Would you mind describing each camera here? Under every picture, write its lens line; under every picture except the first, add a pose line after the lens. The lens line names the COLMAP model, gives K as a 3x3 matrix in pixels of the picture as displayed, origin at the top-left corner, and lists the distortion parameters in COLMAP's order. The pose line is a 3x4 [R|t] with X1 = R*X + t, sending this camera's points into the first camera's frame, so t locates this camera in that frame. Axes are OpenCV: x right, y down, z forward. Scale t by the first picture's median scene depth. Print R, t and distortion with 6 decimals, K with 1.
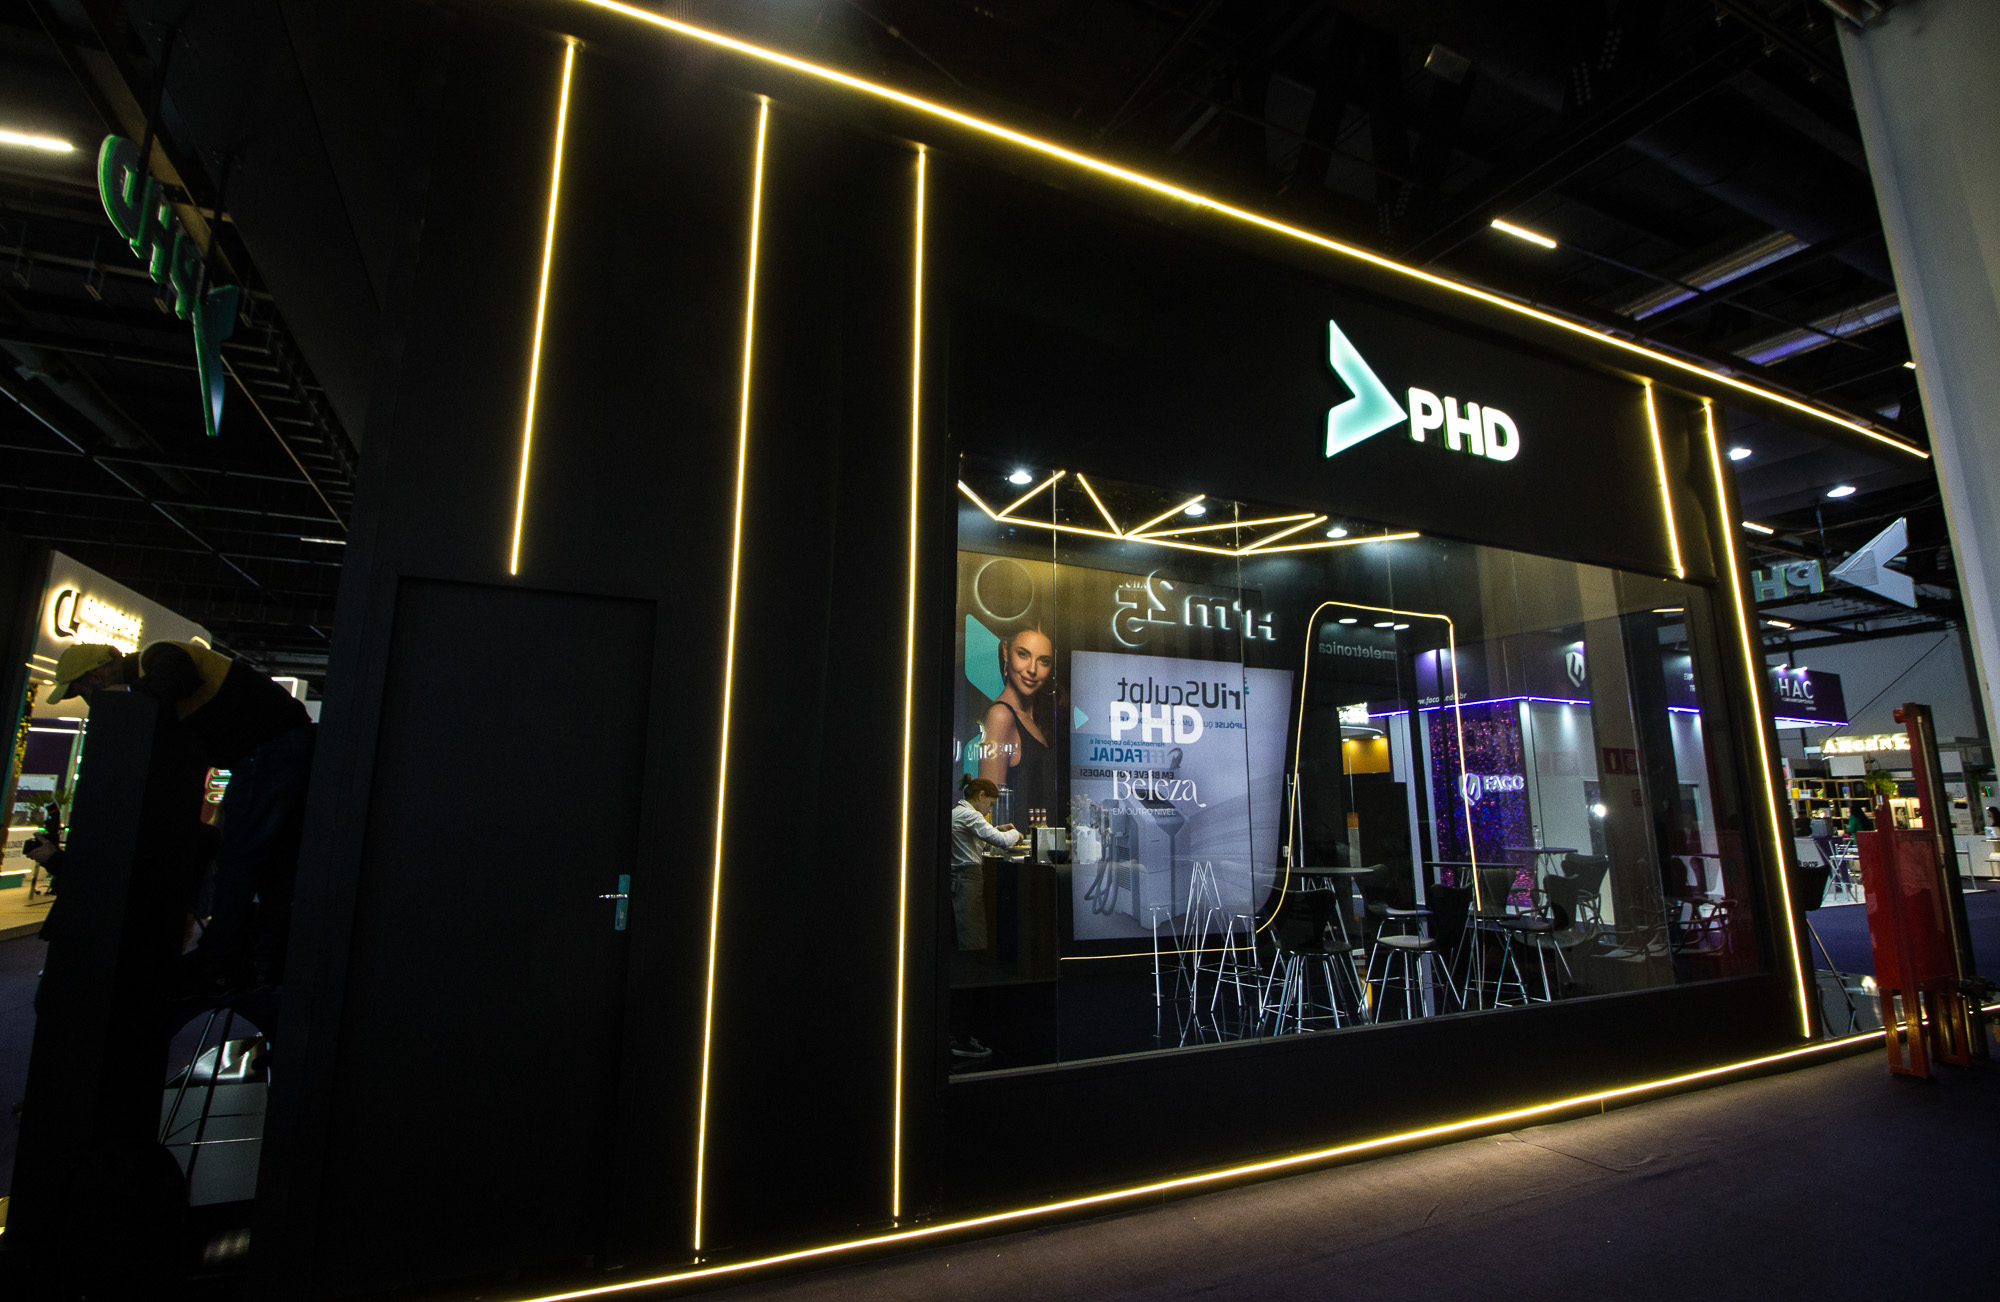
lens RADIAL K [[904.0, 0, 997.2], [0, 904.0, 655.1], [0, 0, 1]] dist [-0.017413, -0.001117]
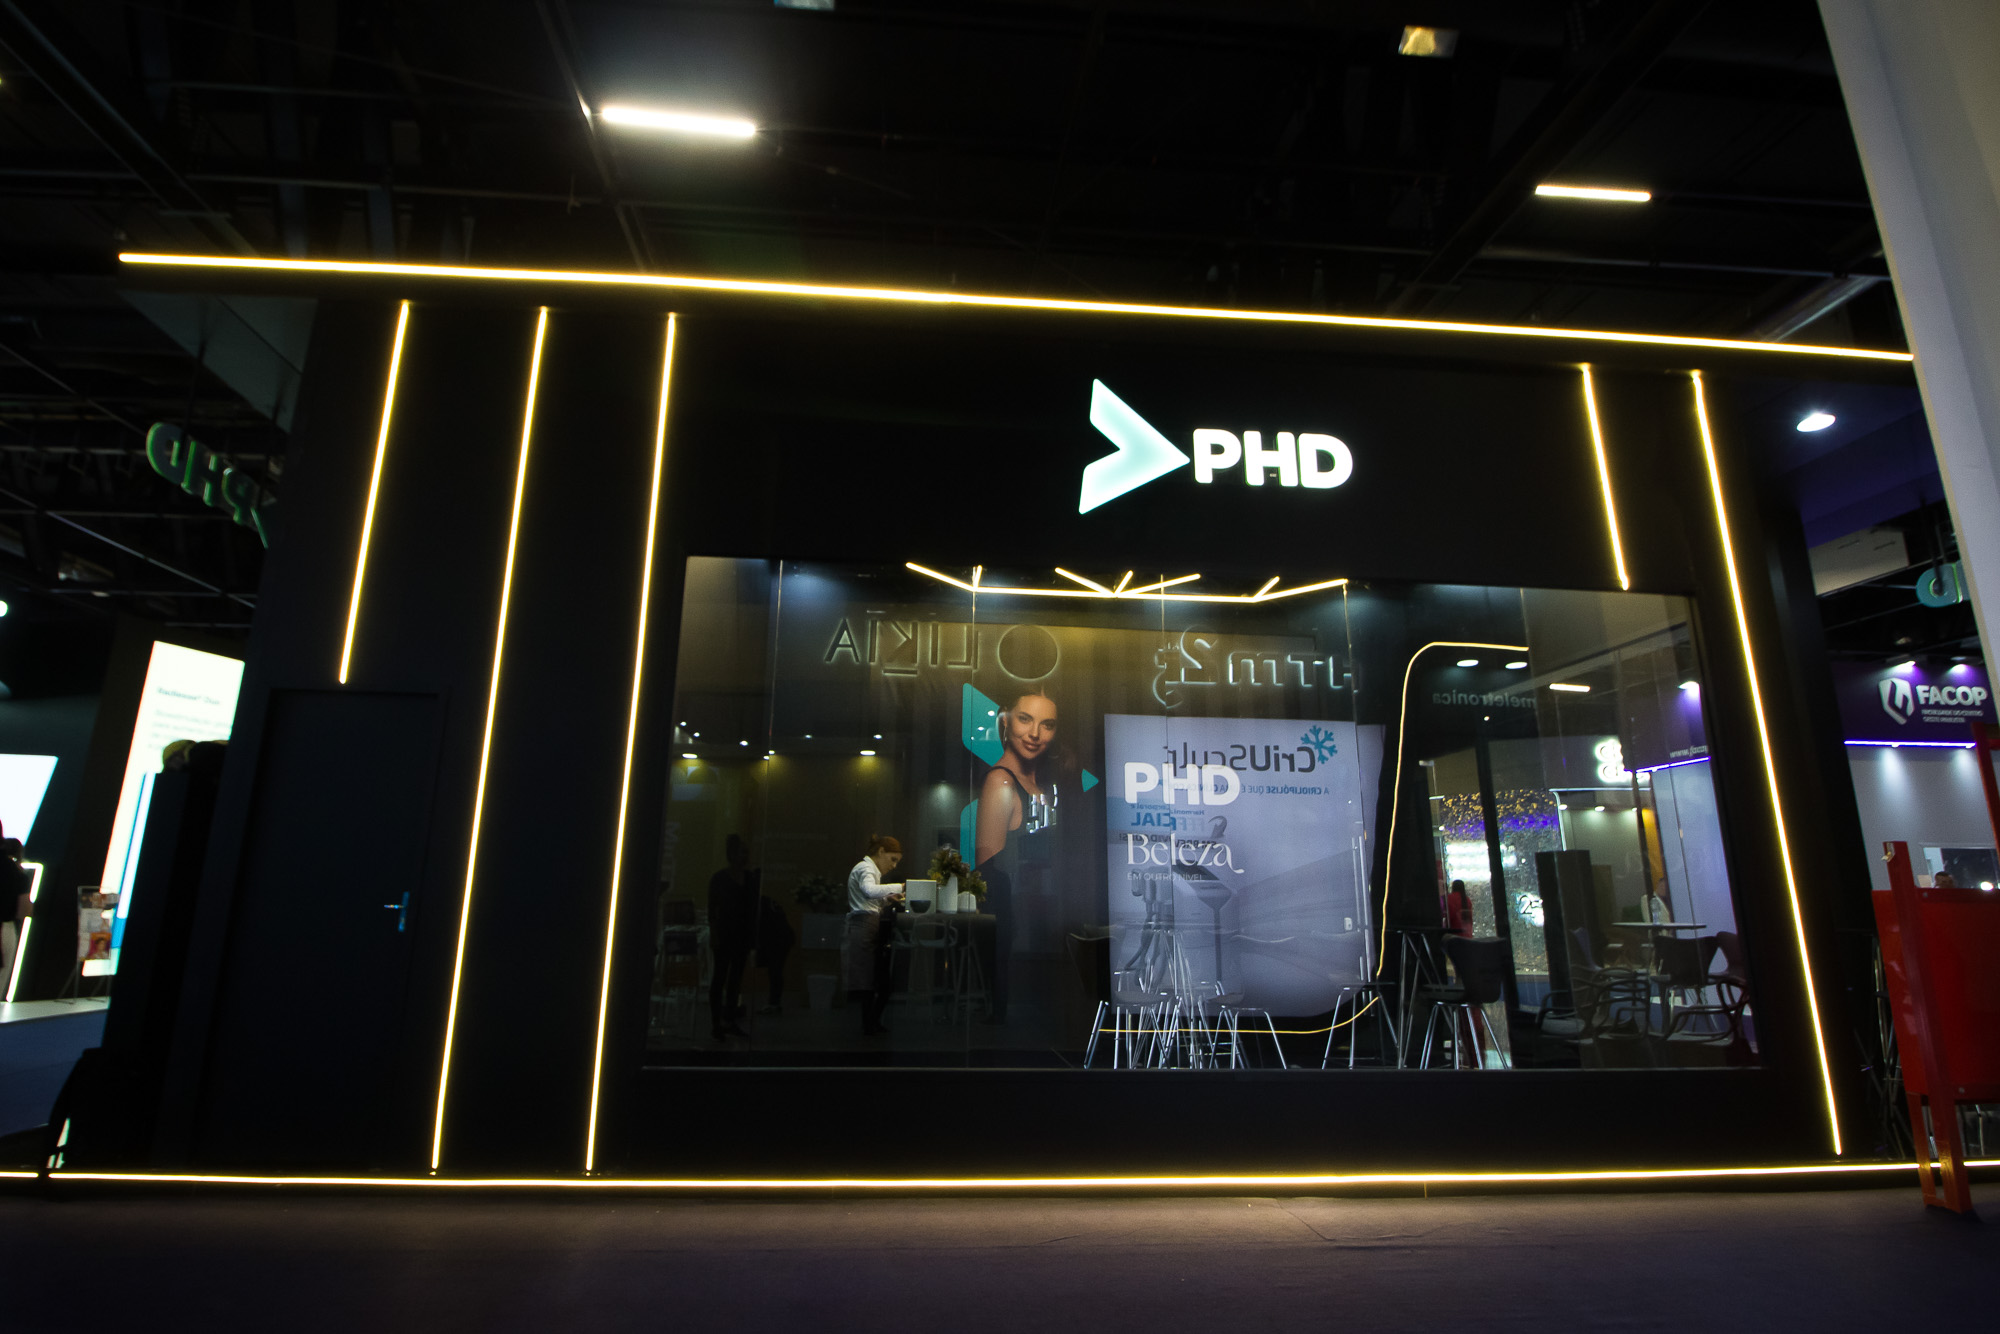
lens RADIAL K [[969.7, 0, 962.1], [0, 969.7, 676.6], [0, 0, 1]] dist [-0.018464, -0.001211]
pose [[0.940220, -0.066094, -0.334091, 0.332694], [0.047354, 0.996830, -0.063936, 0.017803], [0.337258, 0.044294, 0.940370, -0.047684]]
